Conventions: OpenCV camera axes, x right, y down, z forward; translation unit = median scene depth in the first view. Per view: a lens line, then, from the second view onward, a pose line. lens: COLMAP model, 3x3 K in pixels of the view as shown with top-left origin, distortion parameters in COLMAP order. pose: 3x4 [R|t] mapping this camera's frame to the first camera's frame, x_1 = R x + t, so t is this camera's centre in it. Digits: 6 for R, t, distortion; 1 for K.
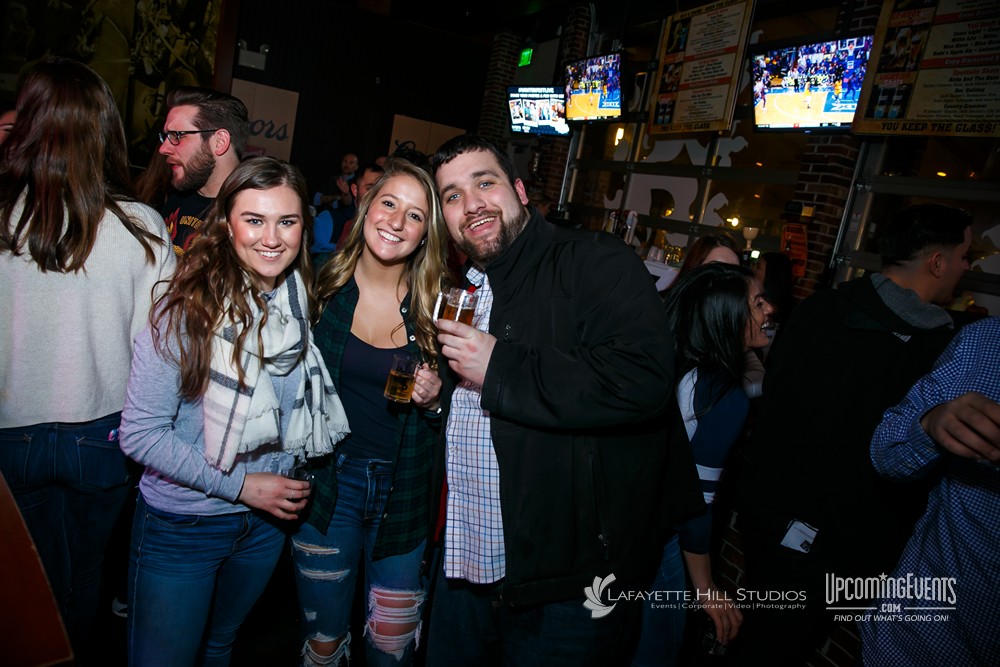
lens RADIAL K [[570.4, 0, 500.0], [0, 570.4, 333.5], [0, 0, 1]] dist [-0.001216, -0.119313]
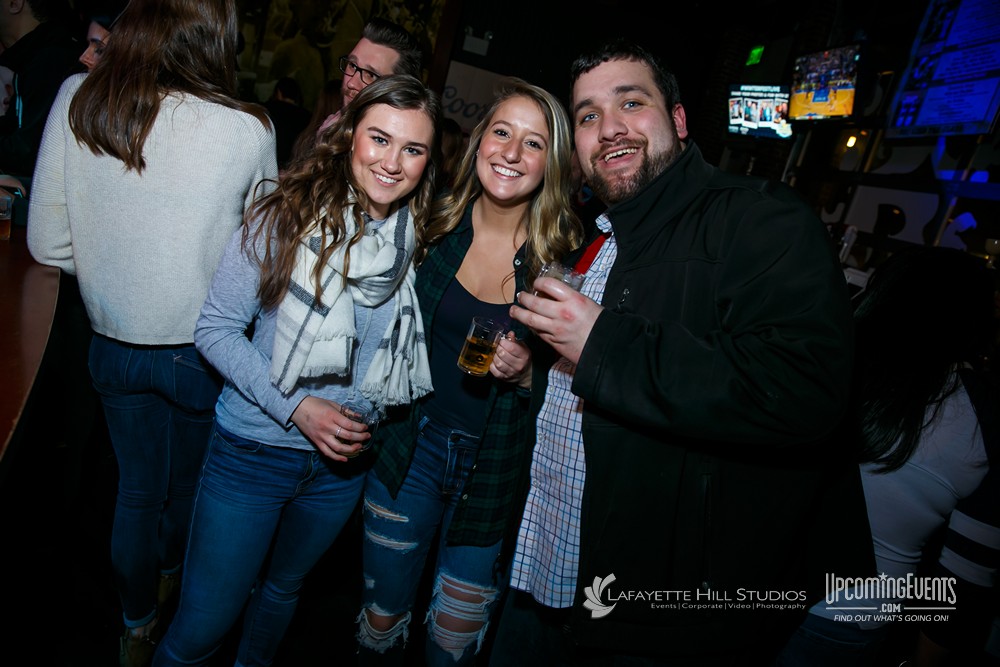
lens RADIAL K [[570.4, 0, 500.0], [0, 570.4, 333.5], [0, 0, 1]] dist [-0.001216, -0.119313]
pose [[0.930924, 0.183624, -0.315694, 0.100491], [-0.190569, 0.981632, 0.009015, 0.067519], [0.311551, 0.051769, 0.948818, 0.205686]]
